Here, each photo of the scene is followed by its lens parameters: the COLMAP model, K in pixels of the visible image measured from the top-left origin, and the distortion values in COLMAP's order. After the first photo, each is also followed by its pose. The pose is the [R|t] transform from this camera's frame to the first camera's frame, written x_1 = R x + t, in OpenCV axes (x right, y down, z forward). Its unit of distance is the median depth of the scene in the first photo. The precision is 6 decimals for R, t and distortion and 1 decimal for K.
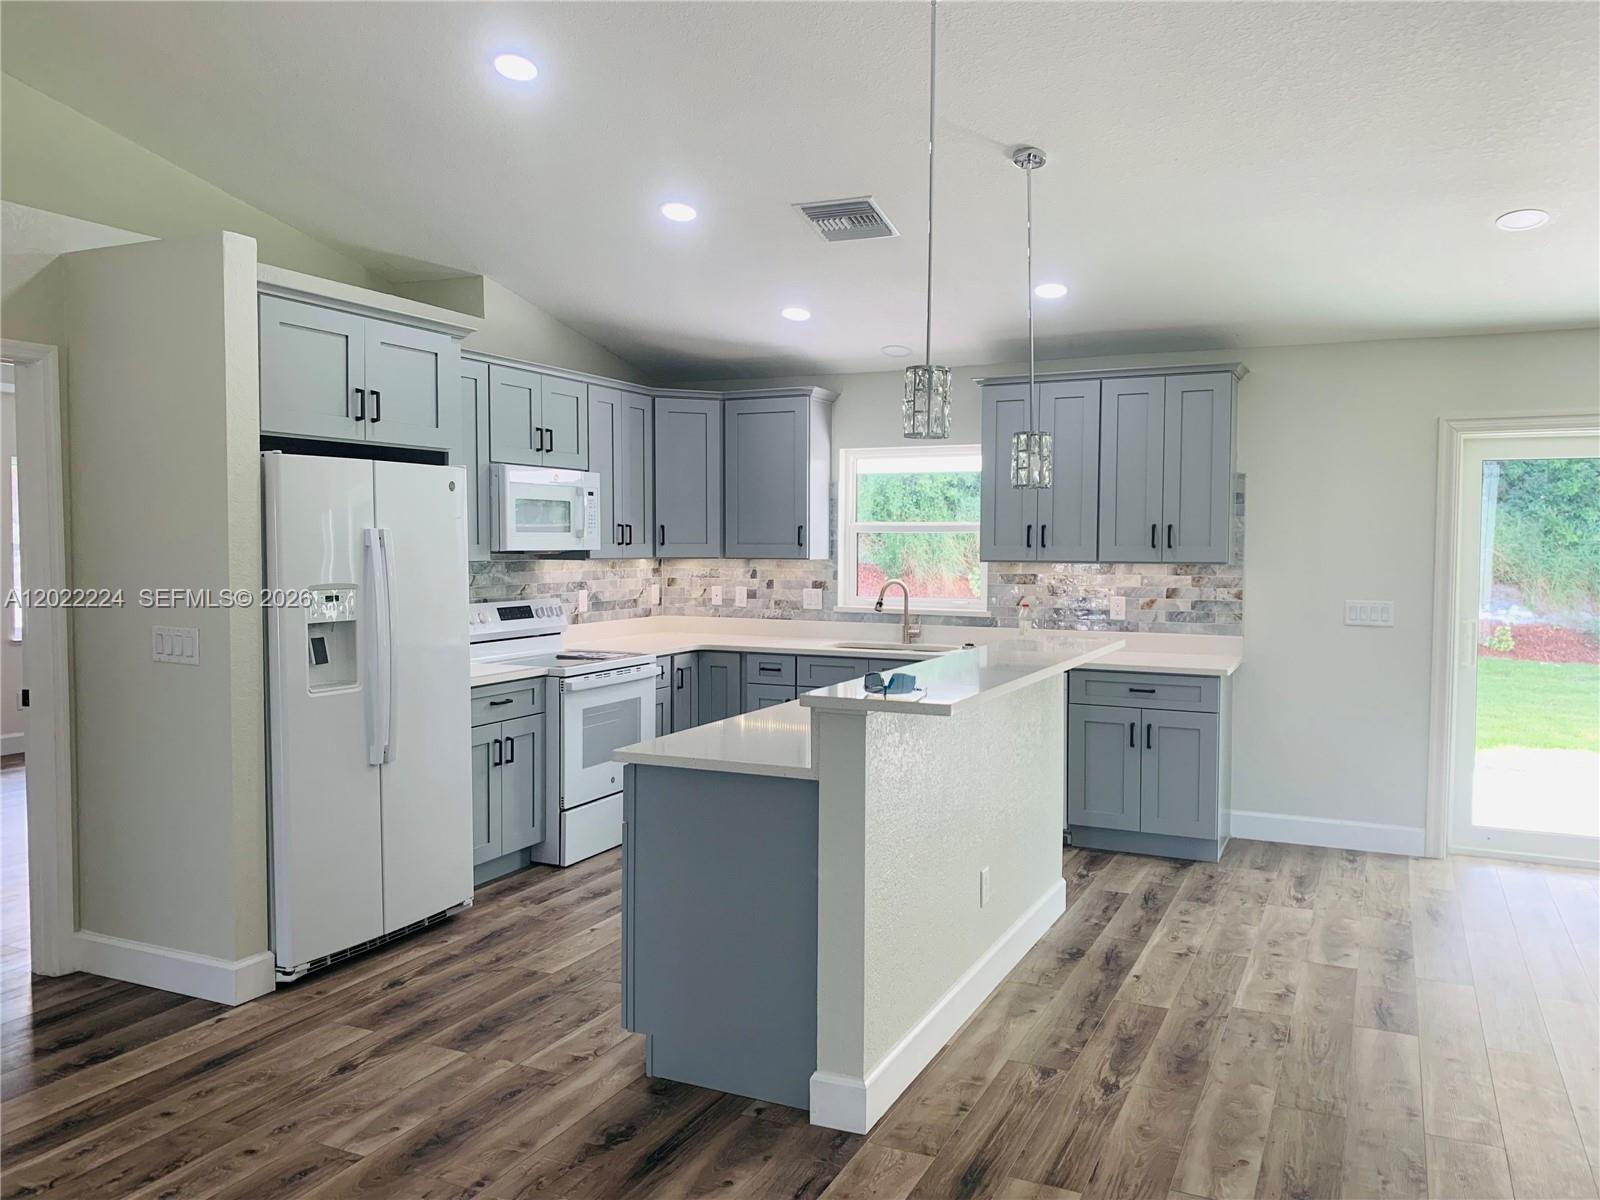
lens RADIAL K [[1225.4, 0, 800.0], [0, 1225.4, 600.0], [0, 0, 1]] dist [0.003822, 0.002076]
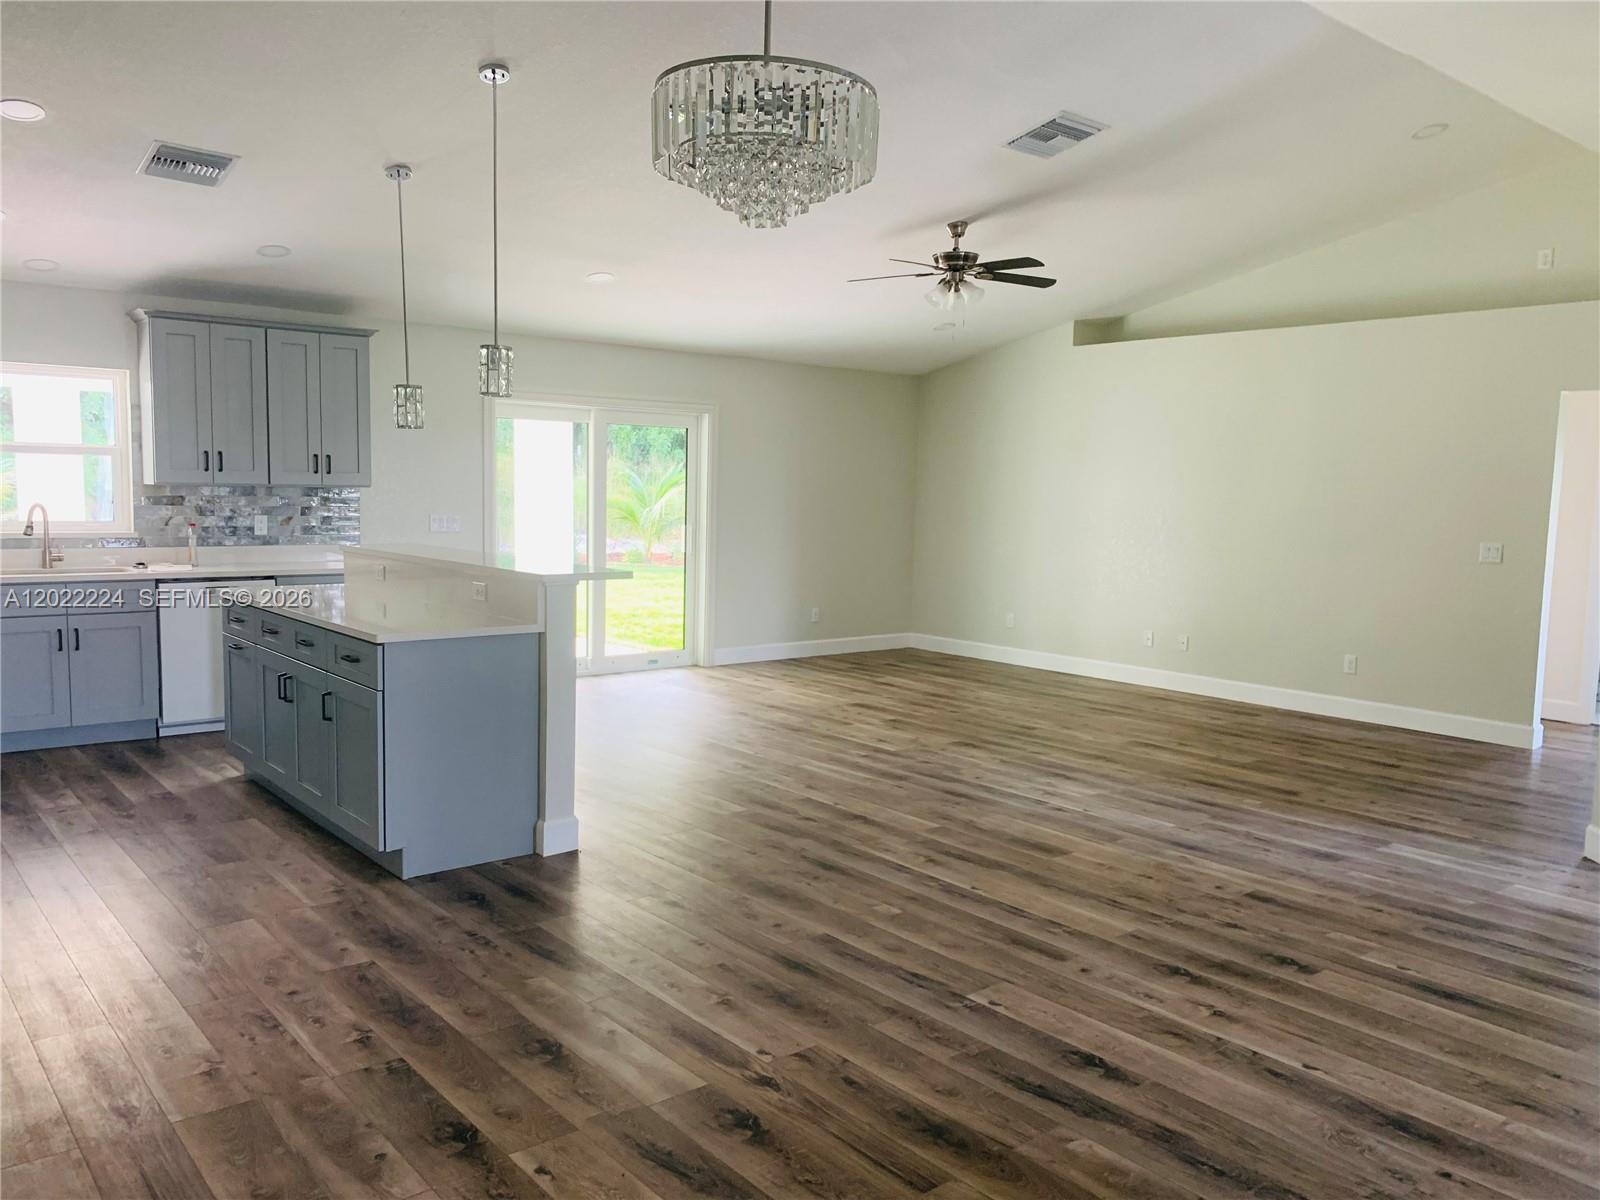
lens RADIAL K [[1225.4, 0, 800.0], [0, 1225.4, 600.0], [0, 0, 1]] dist [0.003822, 0.002076]
pose [[0.422691, -0.078077, 0.902904, -0.590219], [0.026666, 0.996922, 0.073723, 0.005422], [-0.905881, -0.007085, 0.423472, 0.041411]]
